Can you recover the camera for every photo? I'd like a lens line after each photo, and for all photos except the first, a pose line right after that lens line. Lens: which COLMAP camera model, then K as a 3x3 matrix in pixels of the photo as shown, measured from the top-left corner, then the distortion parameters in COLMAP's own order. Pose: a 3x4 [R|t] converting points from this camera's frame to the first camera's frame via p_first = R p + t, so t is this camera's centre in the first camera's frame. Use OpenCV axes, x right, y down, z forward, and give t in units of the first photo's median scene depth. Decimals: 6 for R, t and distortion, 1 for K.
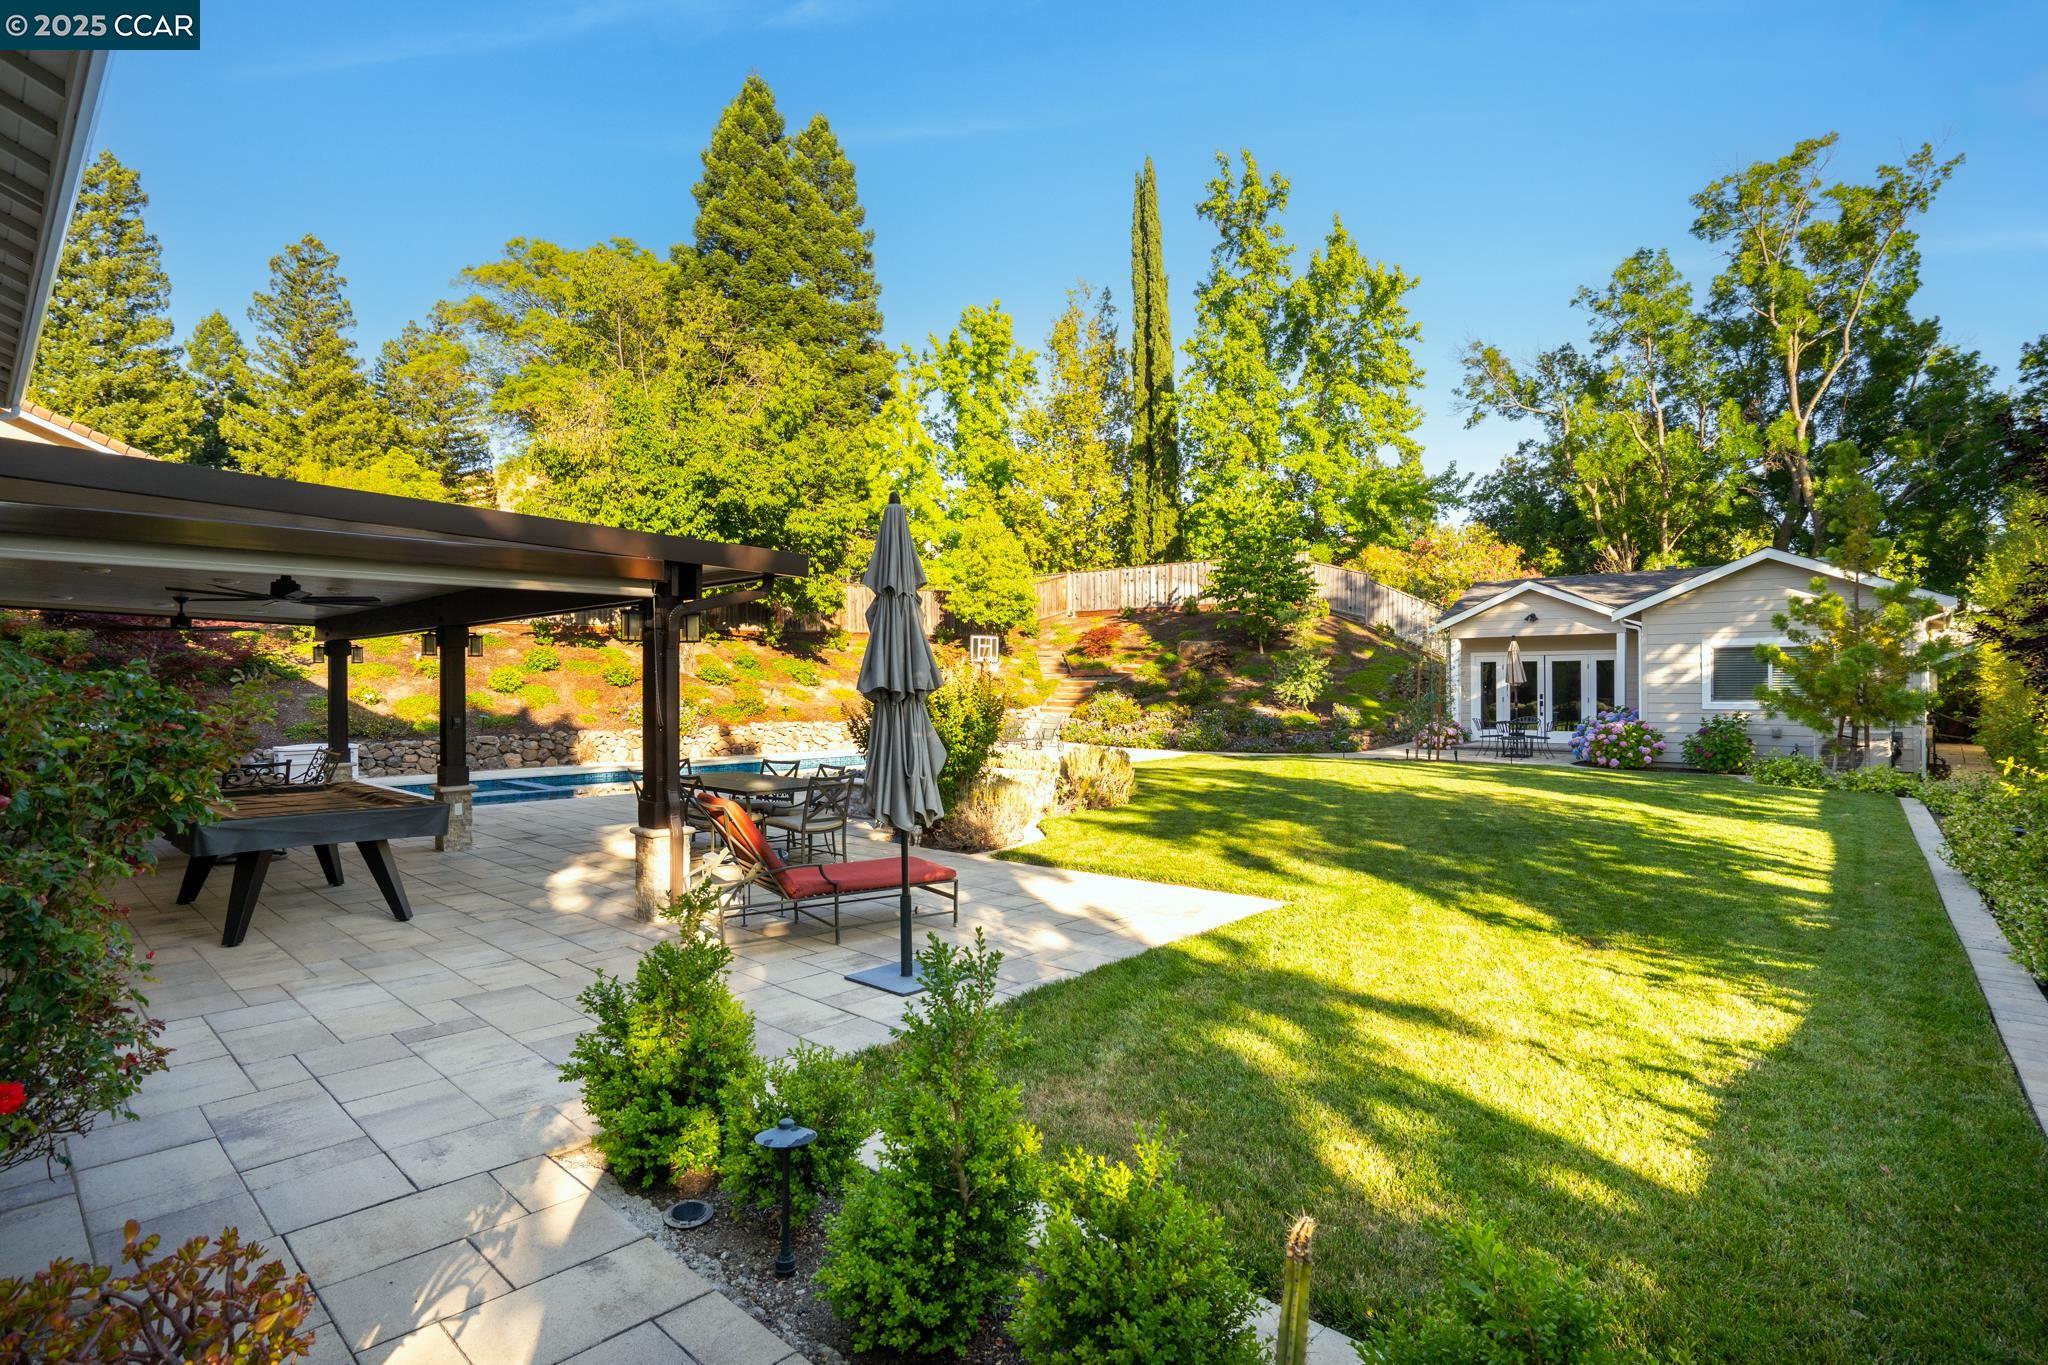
lens RADIAL K [[1028.4, 0, 1020.8], [0, 1028.4, 689.9], [0, 0, 1]] dist [-0.019532, 0.002293]
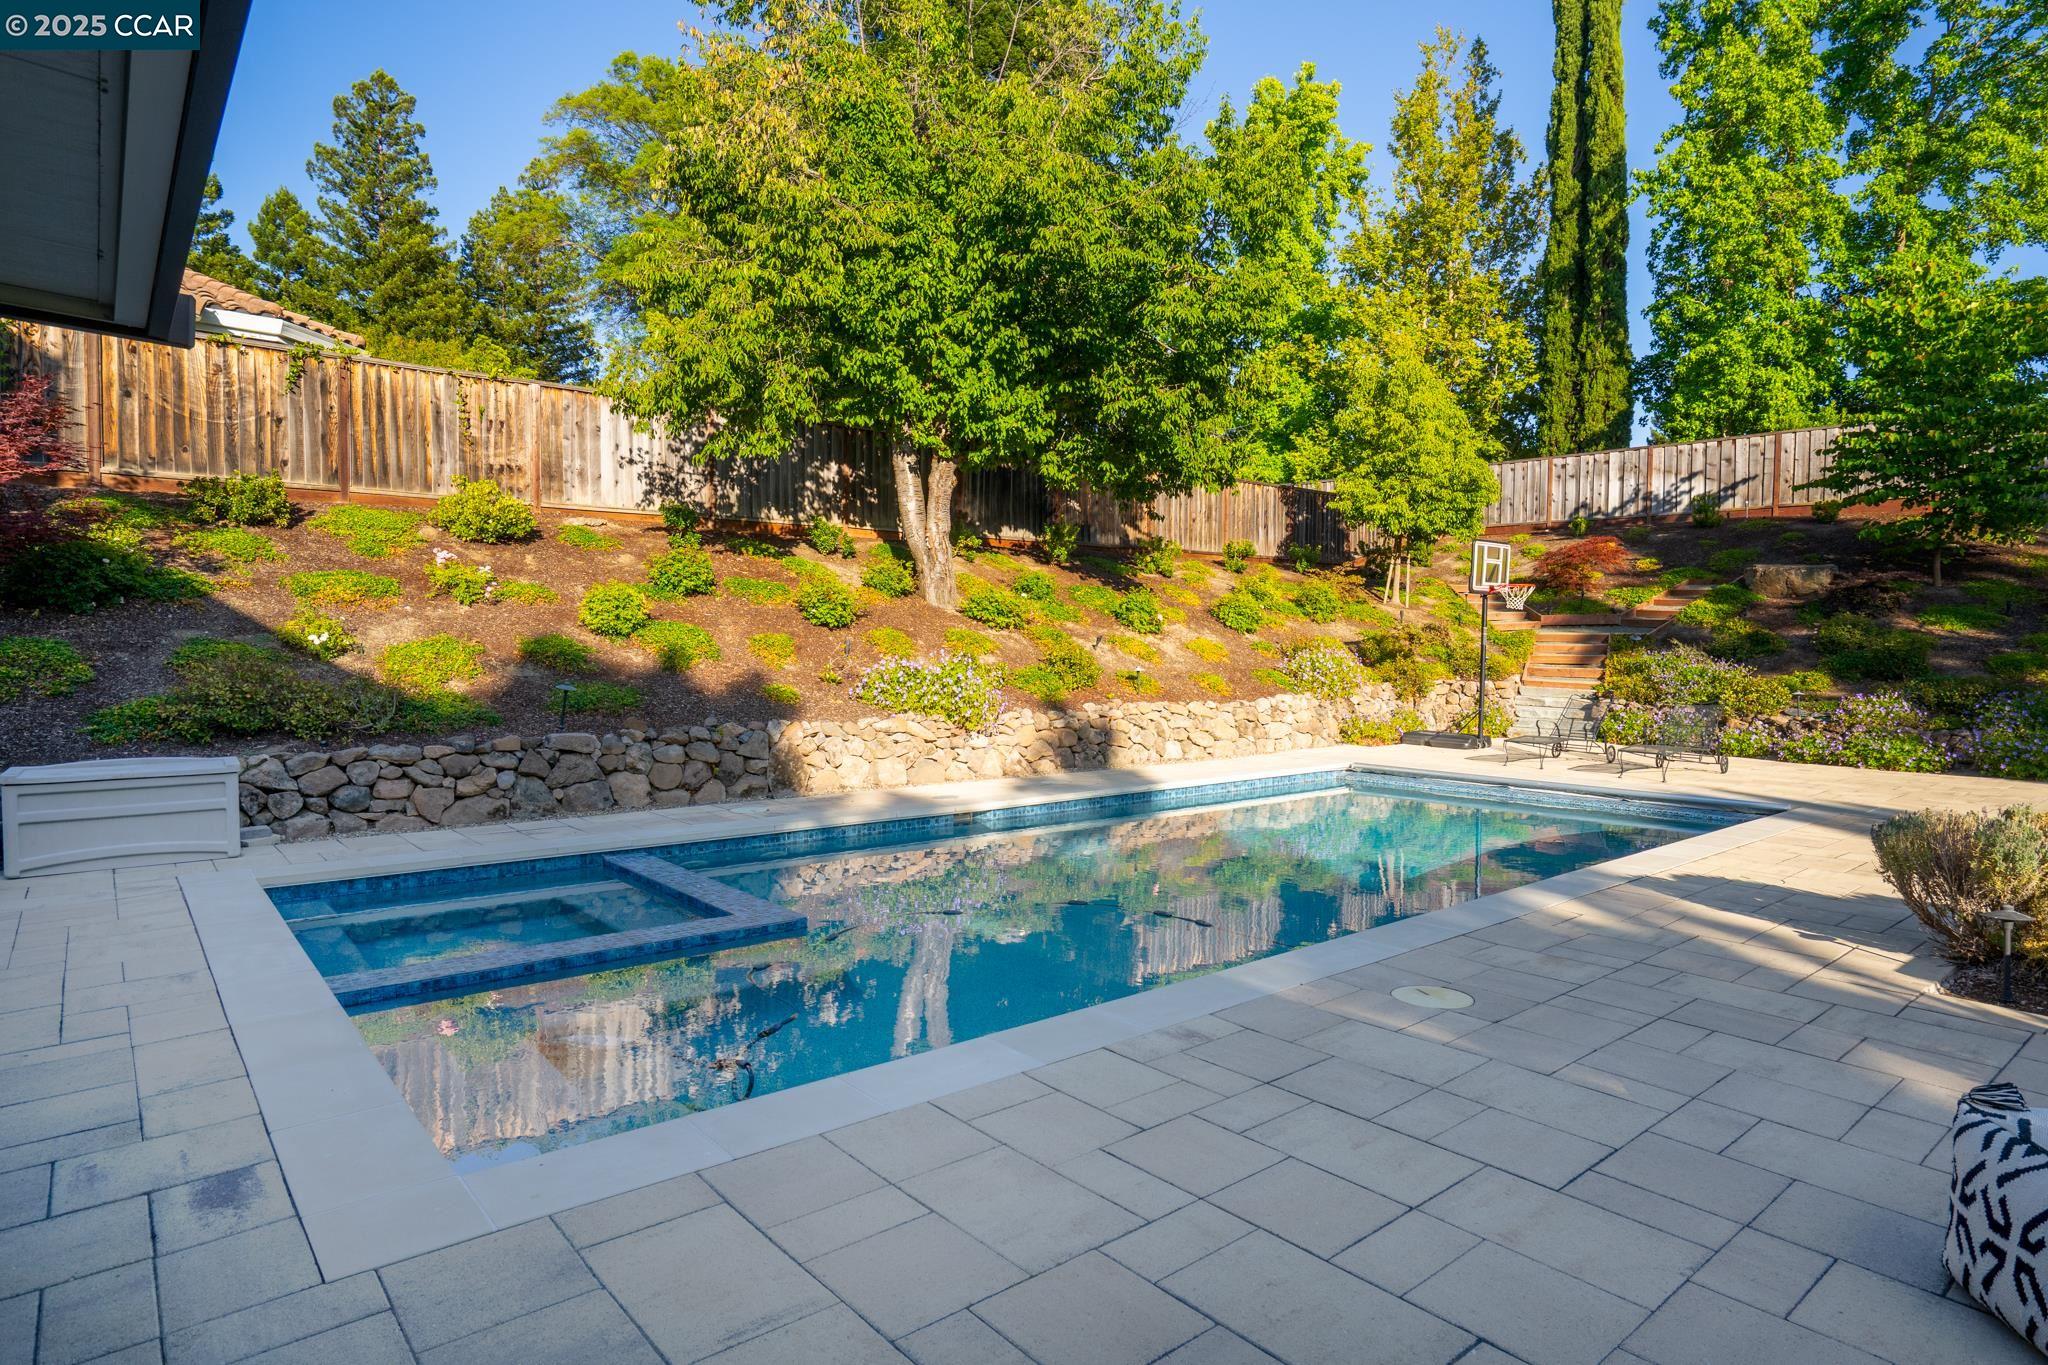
lens RADIAL K [[1123.6, 0, 1028.8], [0, 1123.6, 681.4], [0, 0, 1]] dist [-0.001677, -0.002970]
pose [[0.993626, 0.018250, -0.111238, -0.132240], [-0.014986, 0.999434, 0.030110, 0.002710], [0.111724, -0.028251, 0.993338, 0.261768]]
